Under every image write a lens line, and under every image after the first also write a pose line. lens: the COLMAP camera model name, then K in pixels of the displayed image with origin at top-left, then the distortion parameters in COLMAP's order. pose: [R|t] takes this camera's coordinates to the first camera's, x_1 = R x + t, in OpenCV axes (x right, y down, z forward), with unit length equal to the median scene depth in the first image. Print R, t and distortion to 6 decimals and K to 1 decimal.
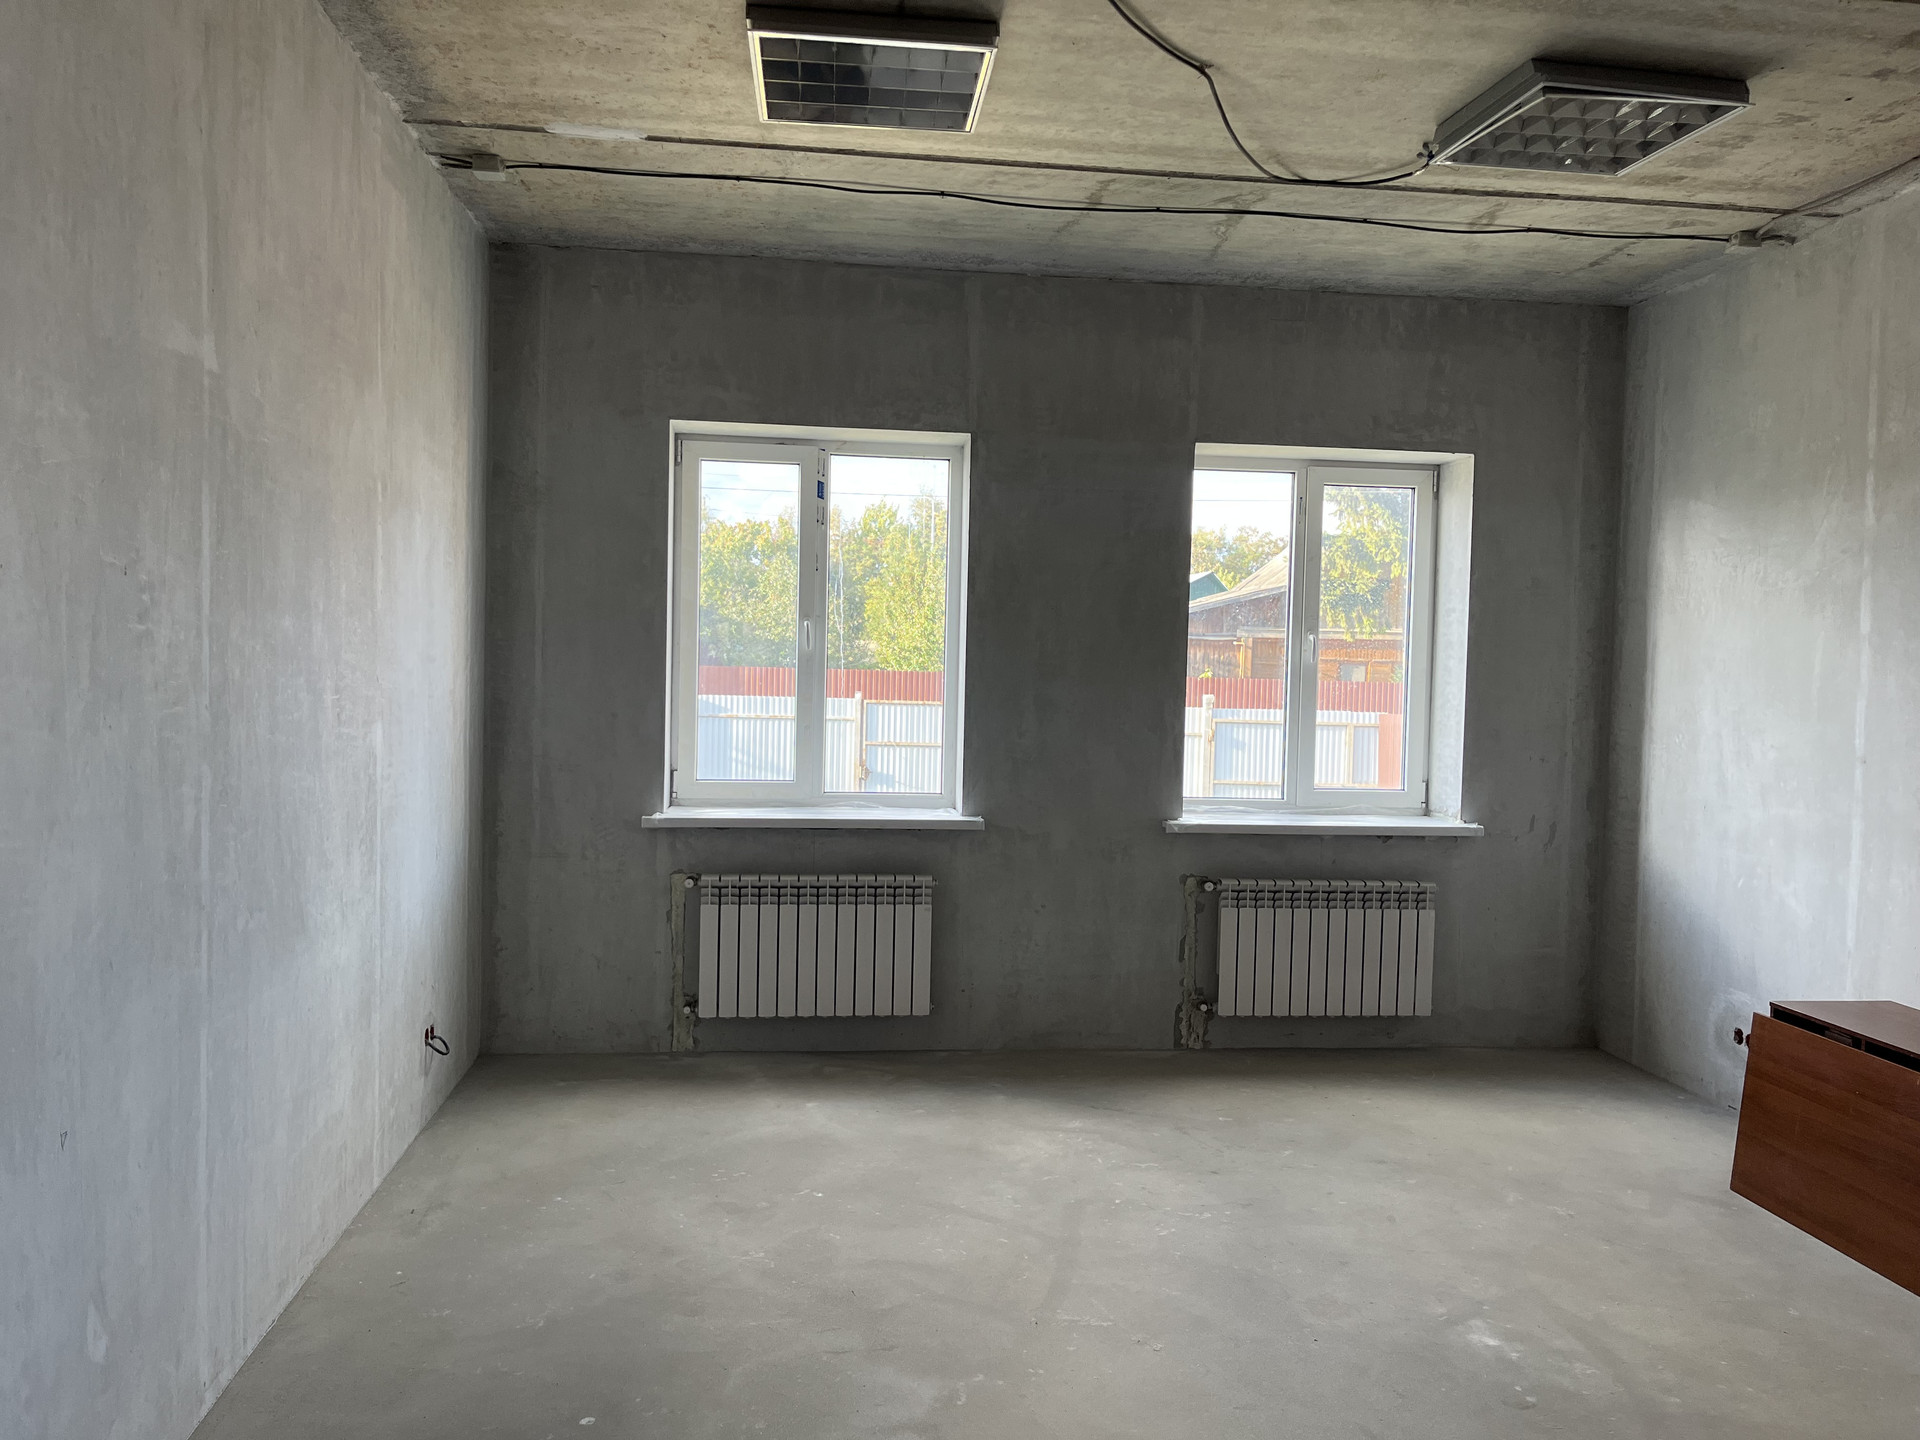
lens RADIAL K [[1443.5, 0, 950.3], [0, 1443.5, 712.6], [0, 0, 1]] dist [0.067207, -0.102781]
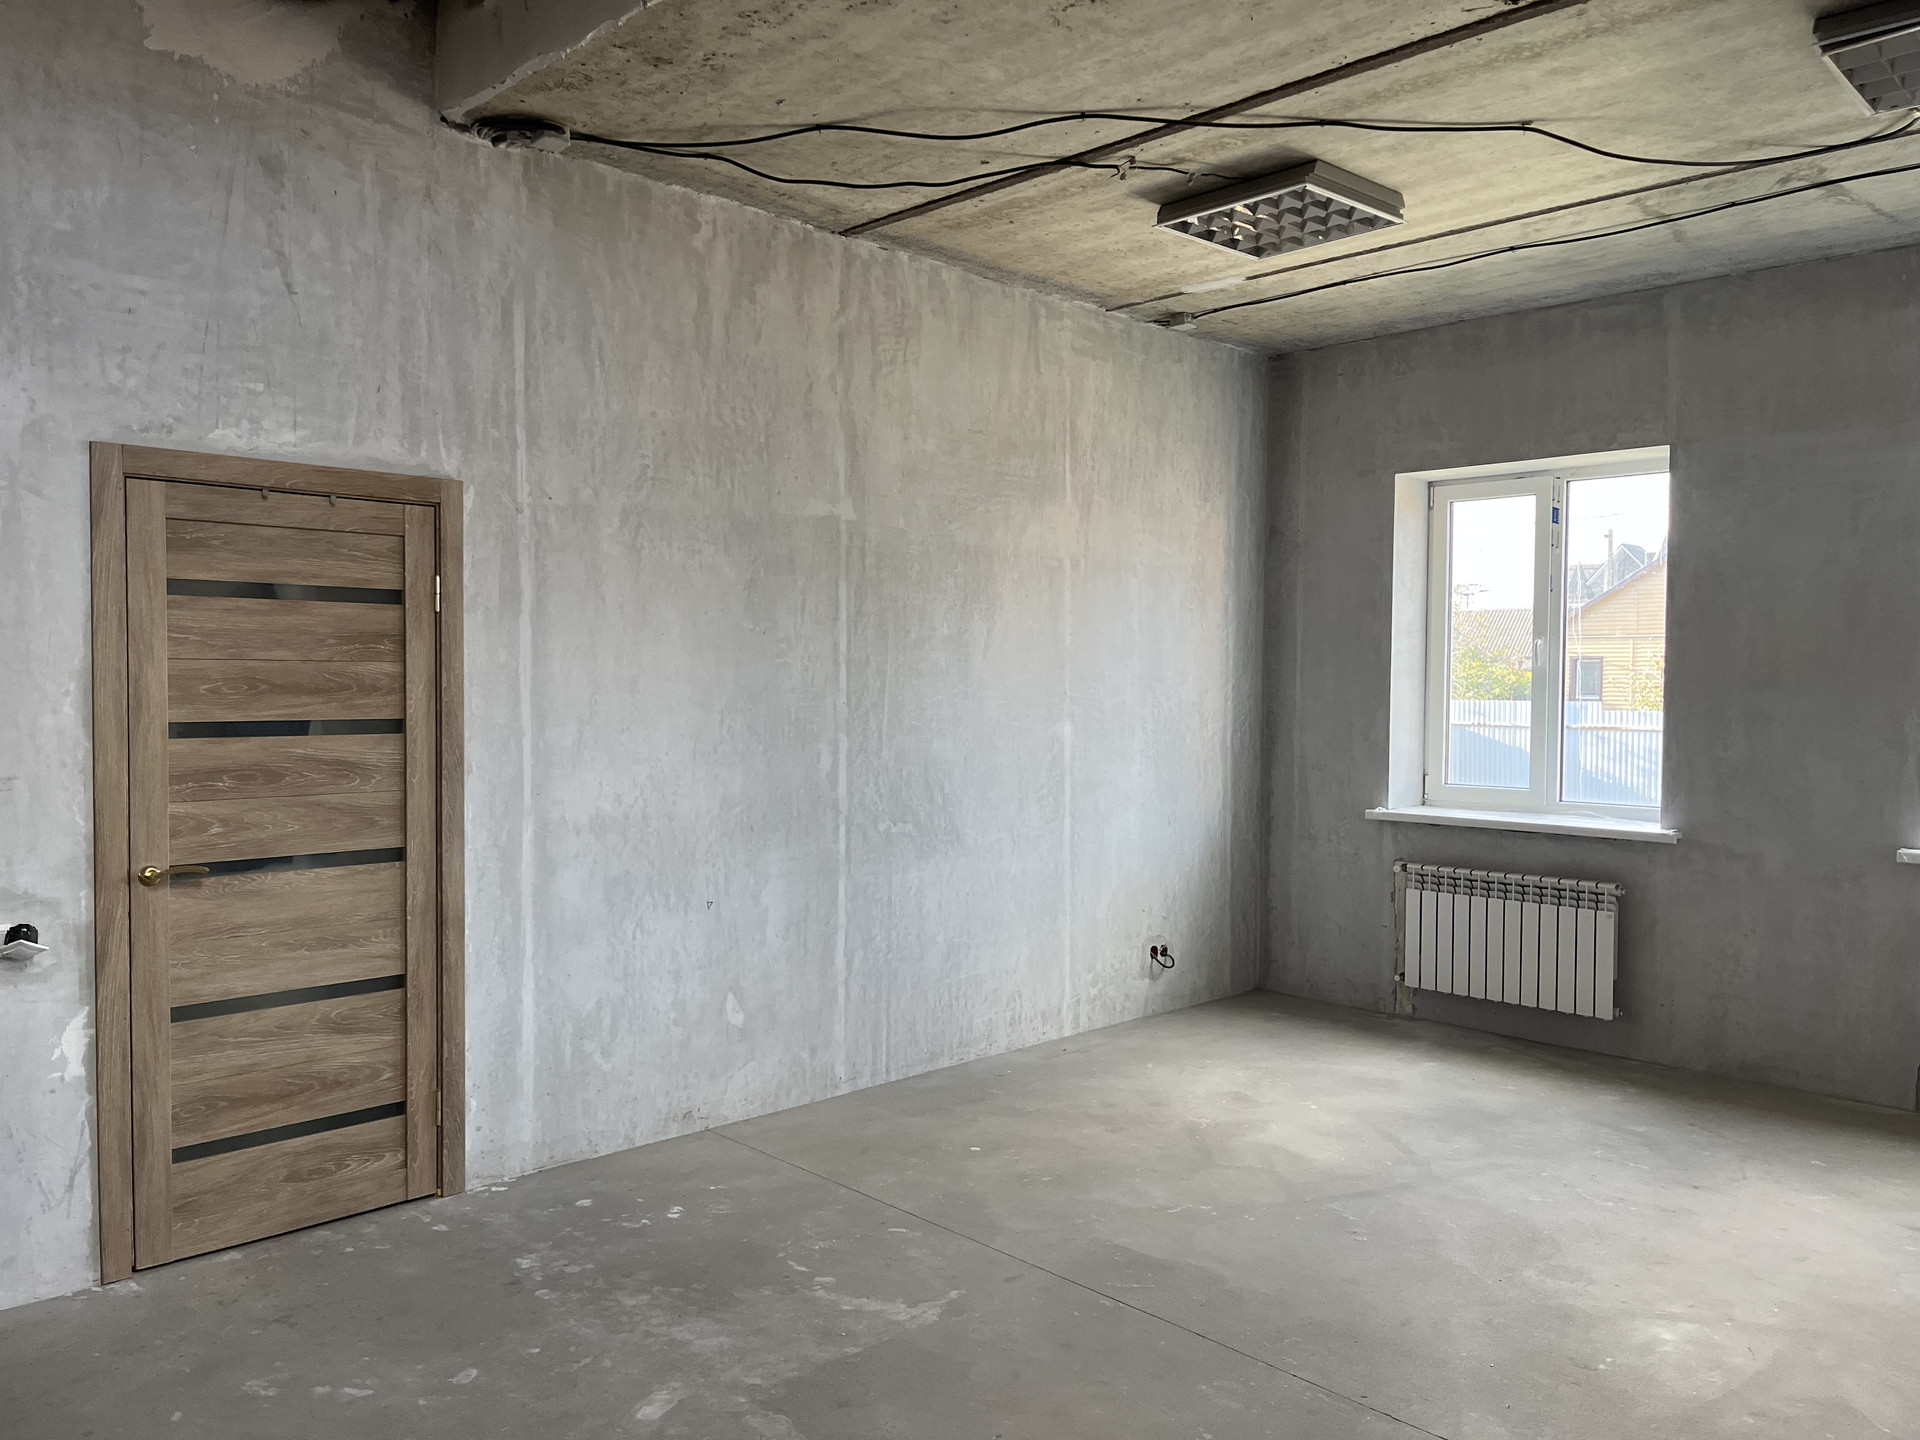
lens RADIAL K [[1443.5, 0, 950.3], [0, 1443.5, 712.6], [0, 0, 1]] dist [0.067207, -0.102781]
pose [[0.615653, -0.001325, -0.788016, 0.518326], [-0.019119, 0.999679, -0.016618, 0.018465], [0.787785, 0.025297, 0.615430, -0.006175]]
